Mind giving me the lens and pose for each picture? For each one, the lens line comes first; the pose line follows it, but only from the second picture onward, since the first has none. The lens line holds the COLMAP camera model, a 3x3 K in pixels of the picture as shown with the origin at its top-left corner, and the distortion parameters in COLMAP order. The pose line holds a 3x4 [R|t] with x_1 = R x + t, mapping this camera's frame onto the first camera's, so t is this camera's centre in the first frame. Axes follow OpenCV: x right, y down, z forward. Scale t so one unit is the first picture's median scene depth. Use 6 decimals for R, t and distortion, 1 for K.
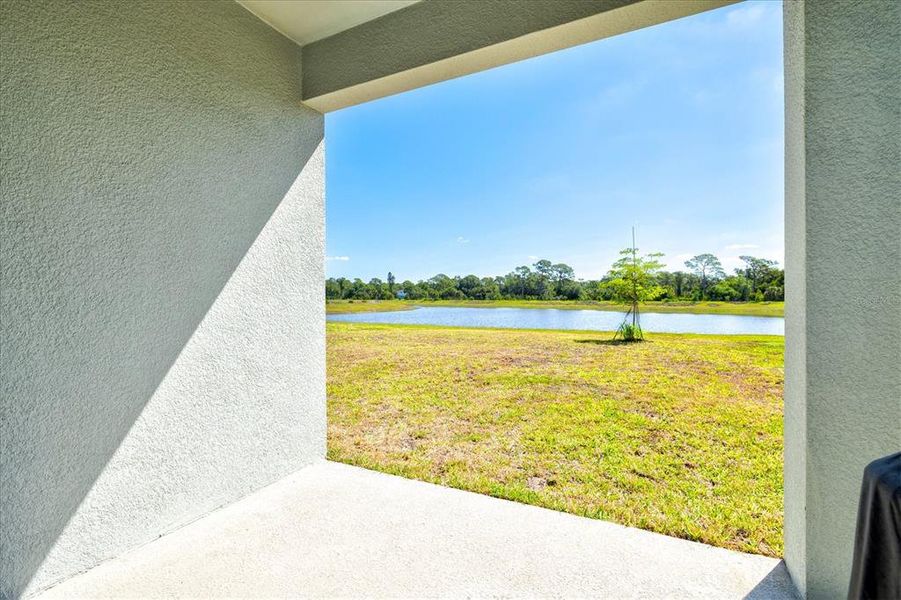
lens RADIAL K [[423.4, 0, 434.6], [0, 423.4, 305.3], [0, 0, 1]] dist [-0.003292, 0.002336]
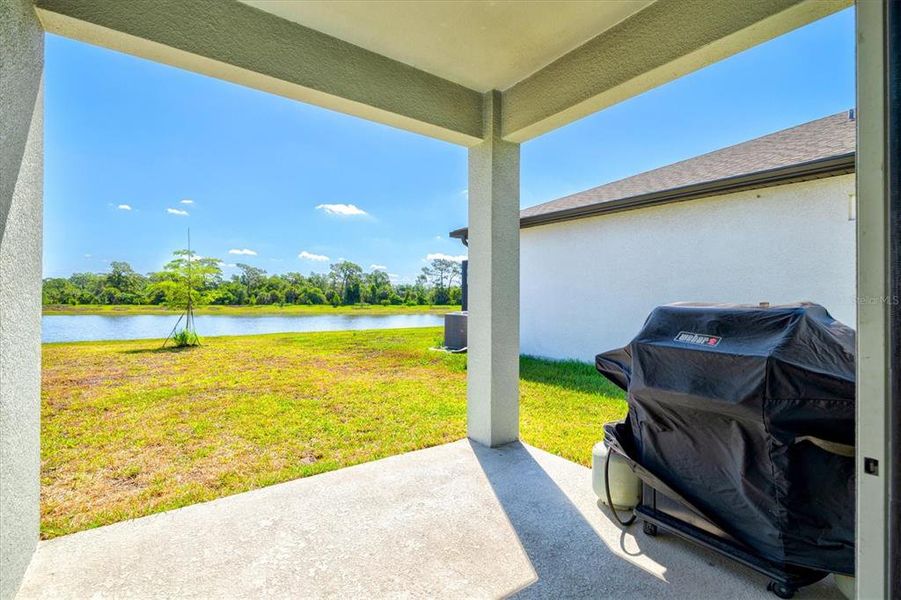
lens RADIAL K [[423.4, 0, 463.0], [0, 423.4, 300.9], [0, 0, 1]] dist [-0.003292, 0.002336]
pose [[0.433715, 0.005992, 0.901030, -0.132457], [0.011527, 0.999859, -0.012198, -0.000126], [-0.900976, 0.015677, 0.433585, 0.023249]]
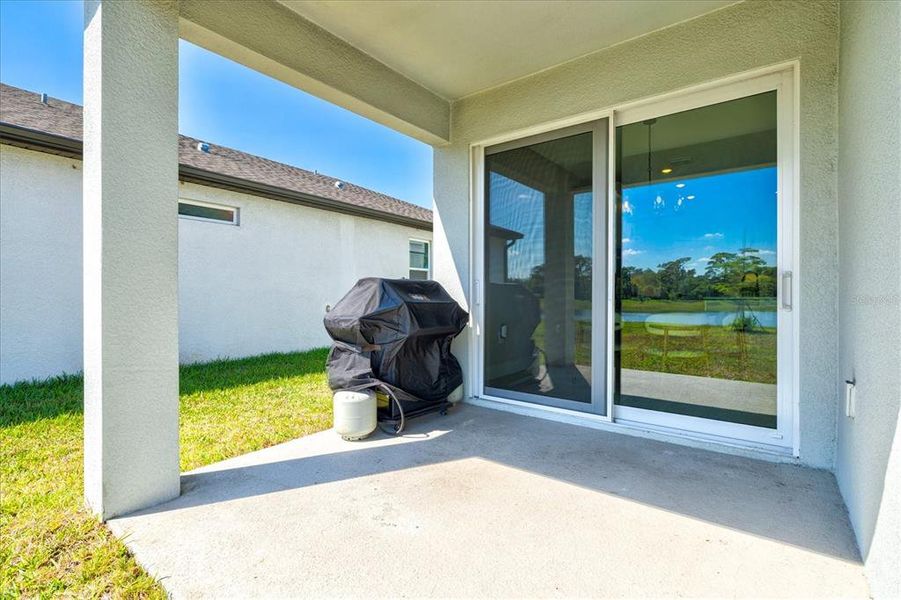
lens RADIAL K [[423.4, 0, 449.2], [0, 423.4, 301.5], [0, 0, 1]] dist [-0.003292, 0.002336]
pose [[-0.983551, -0.001013, 0.180626, -0.024655], [0.005823, 0.999287, 0.037317, 0.004996], [-0.180535, 0.037755, -0.982844, 0.263336]]
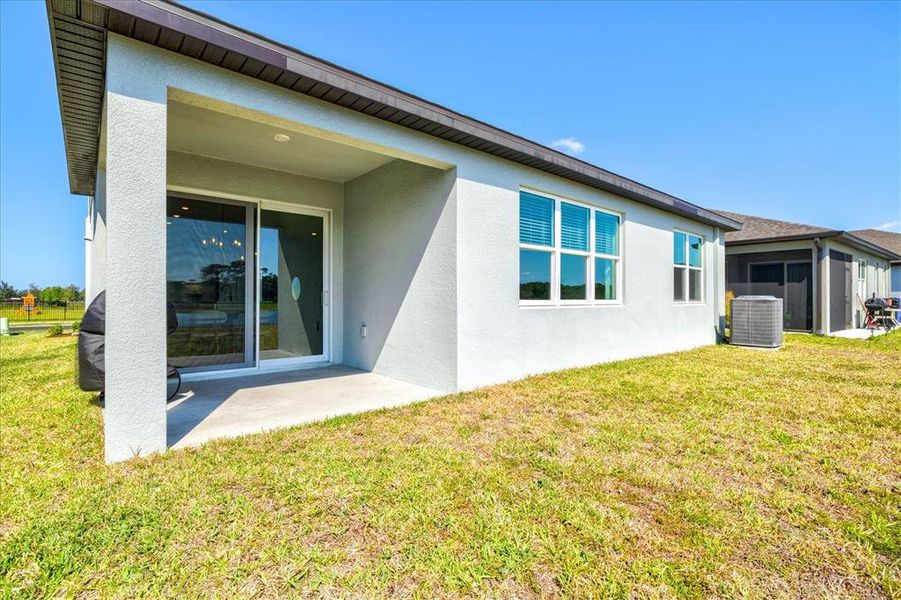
lens RADIAL K [[438.9, 0, 447.3], [0, 438.9, 298.0], [0, 0, 1]] dist [-0.001594, -0.000047]
pose [[-0.381534, 0.000201, -0.924355, 0.281059], [-0.018318, 0.999802, 0.007779, 0.001564], [0.924173, 0.019901, -0.381455, 0.368774]]
